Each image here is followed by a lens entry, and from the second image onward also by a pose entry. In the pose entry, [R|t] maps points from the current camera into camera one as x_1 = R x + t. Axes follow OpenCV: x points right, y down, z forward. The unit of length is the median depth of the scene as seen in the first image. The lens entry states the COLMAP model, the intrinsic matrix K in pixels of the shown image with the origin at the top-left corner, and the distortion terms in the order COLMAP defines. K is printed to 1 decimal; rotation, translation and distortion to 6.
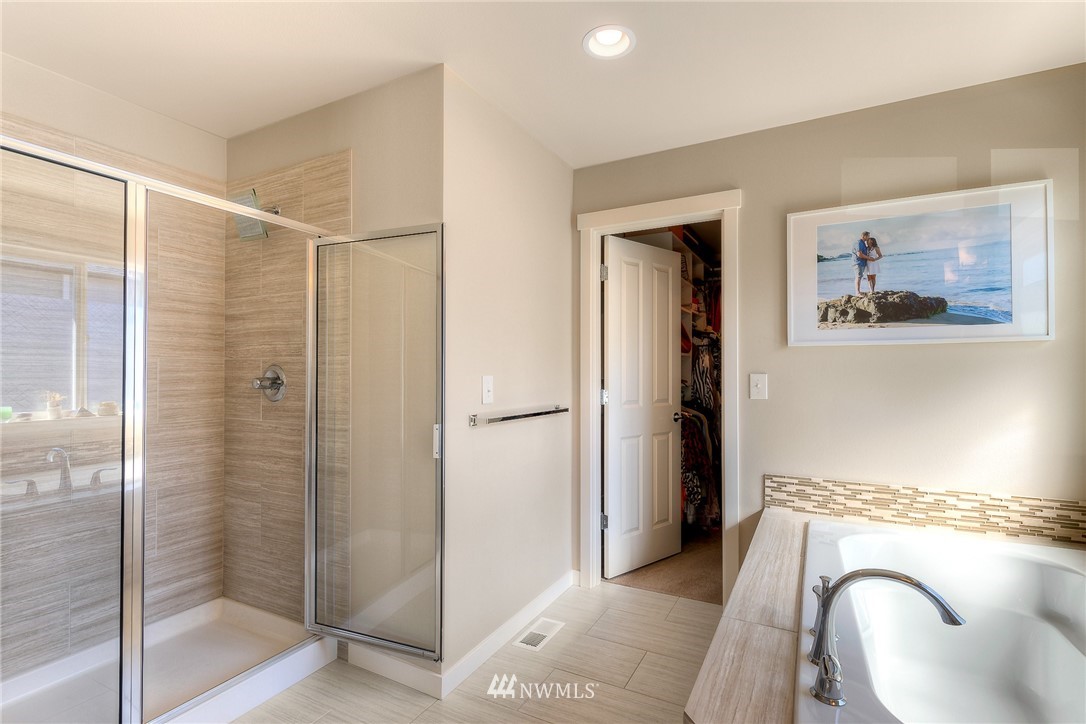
lens RADIAL K [[503.7, 0, 548.0], [0, 503.7, 366.7], [0, 0, 1]] dist [0.004435, -0.001292]
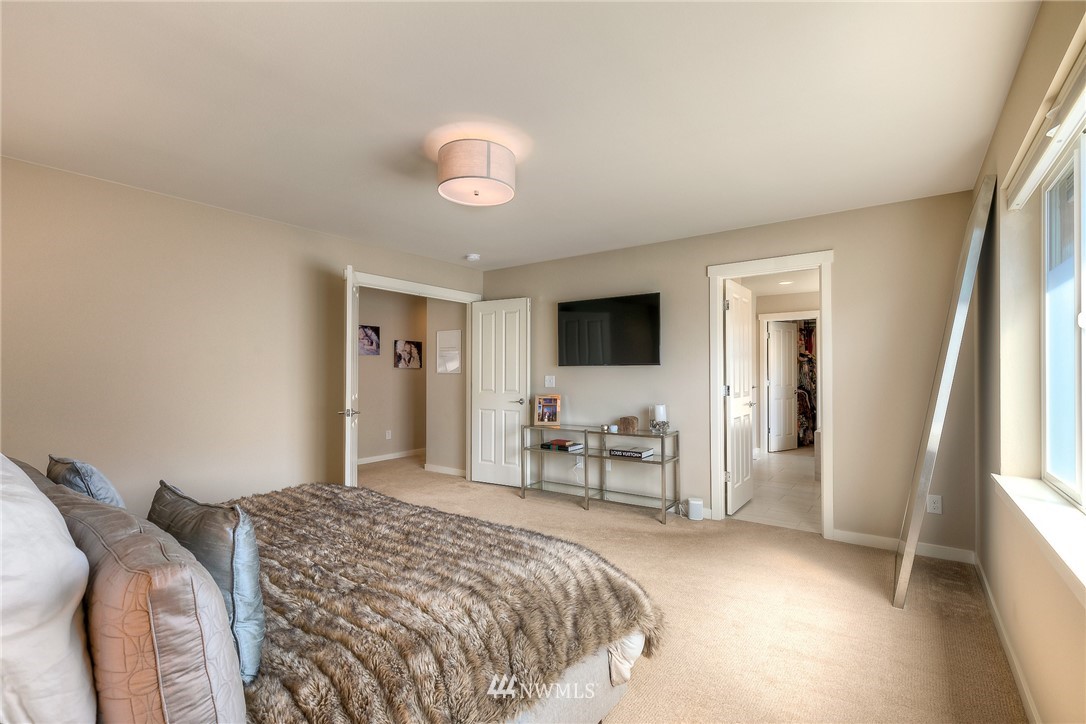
lens RADIAL K [[503.7, 0, 543.2], [0, 503.7, 361.4], [0, 0, 1]] dist [0.004435, -0.001292]
pose [[0.990957, 0.002785, -0.134153, -0.890884], [-0.002198, 0.999987, 0.004523, -0.082855], [0.134164, -0.004187, 0.990950, -2.238568]]
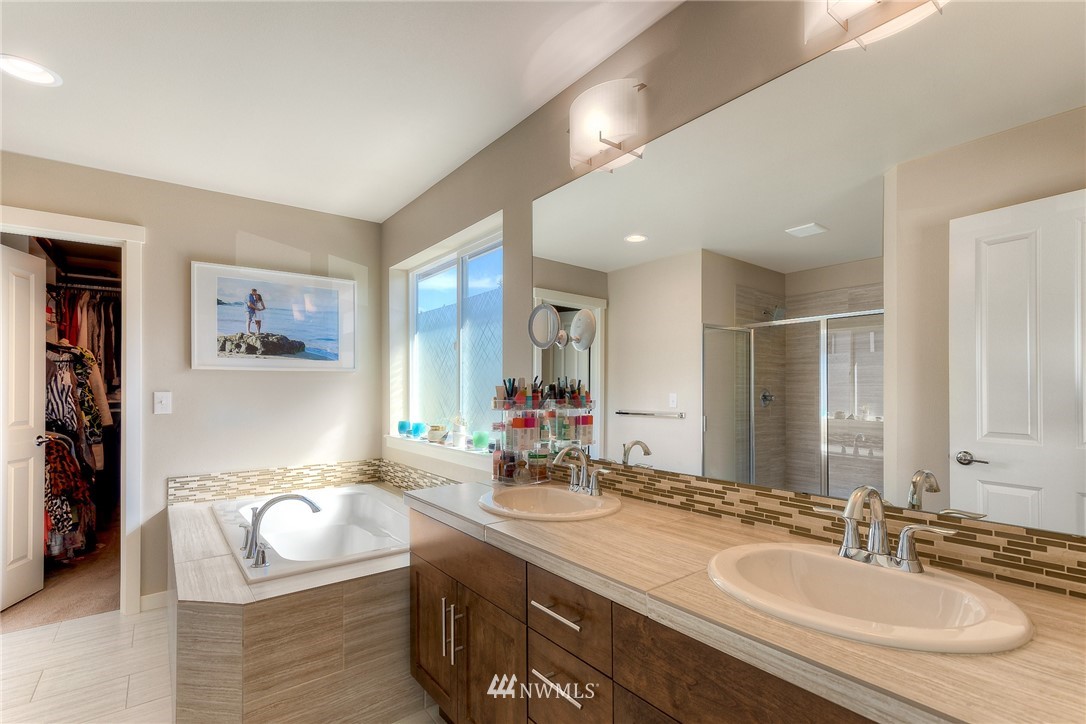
lens RADIAL K [[503.7, 0, 558.7], [0, 503.7, 383.7], [0, 0, 1]] dist [0.004435, -0.001292]
pose [[0.396316, 0.005071, 0.918100, -0.297374], [-0.005438, 0.999980, -0.003176, -0.006017], [-0.918098, -0.003734, 0.396335, -0.306203]]
